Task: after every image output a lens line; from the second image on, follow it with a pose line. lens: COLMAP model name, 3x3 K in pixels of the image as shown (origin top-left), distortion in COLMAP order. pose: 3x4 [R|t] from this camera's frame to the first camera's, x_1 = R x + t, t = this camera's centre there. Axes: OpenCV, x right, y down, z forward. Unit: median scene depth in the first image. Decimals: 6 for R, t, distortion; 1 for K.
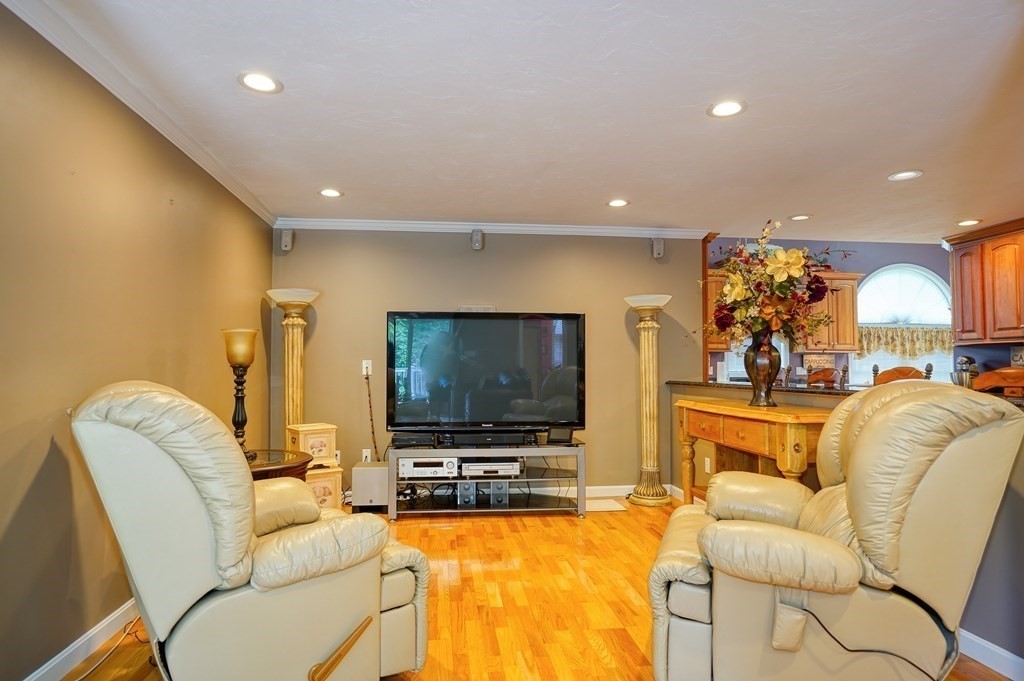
lens RADIAL K [[599.7, 0, 513.3], [0, 599.7, 364.9], [0, 0, 1]] dist [-0.024944, 0.017806]
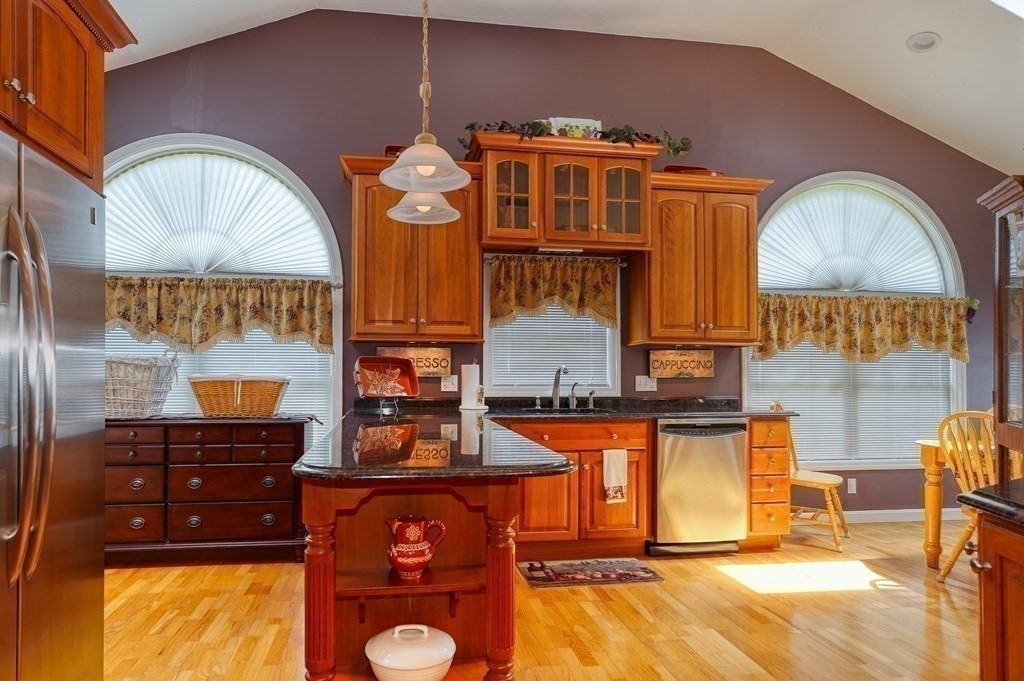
lens RADIAL K [[599.7, 0, 496.2], [0, 599.7, 378.4], [0, 0, 1]] dist [-0.024944, 0.017806]
pose [[0.999250, 0.001296, 0.038693, 0.340560], [-0.001816, 0.999908, 0.013412, -0.000155], [-0.038672, -0.013473, 0.999161, 0.512838]]
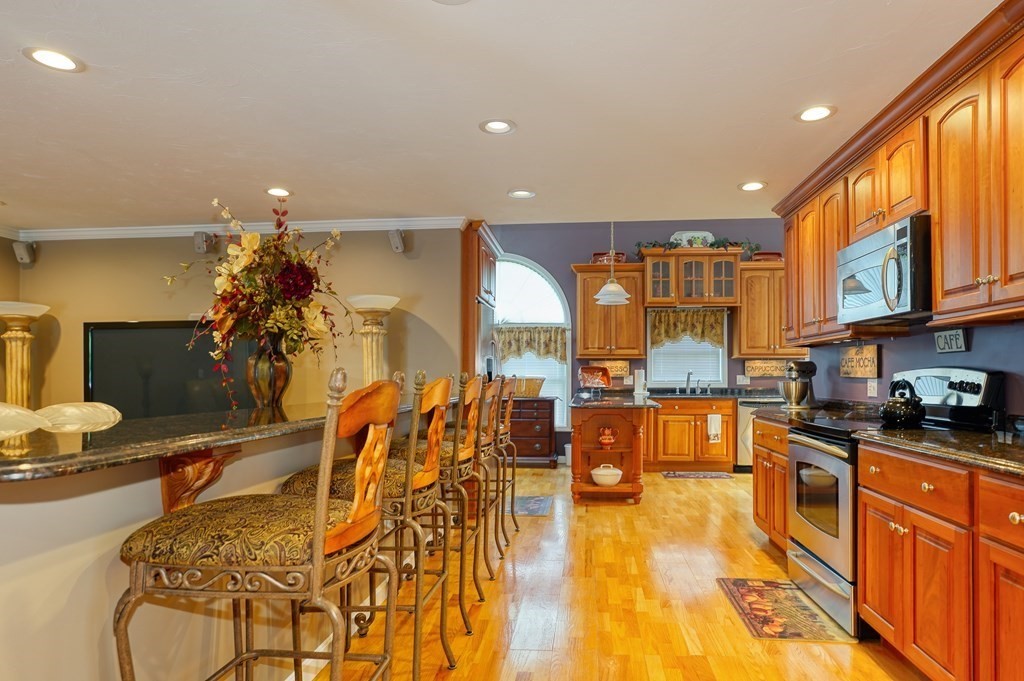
lens RADIAL K [[598.7, 0, 551.1], [0, 598.7, 378.4], [0, 0, 1]] dist [-0.025022, 0.000469]
pose [[0.979935, -0.002822, -0.199295, 0.384820], [0.005476, 0.999904, 0.012762, -0.003992], [0.199240, -0.013597, 0.979856, 0.117969]]
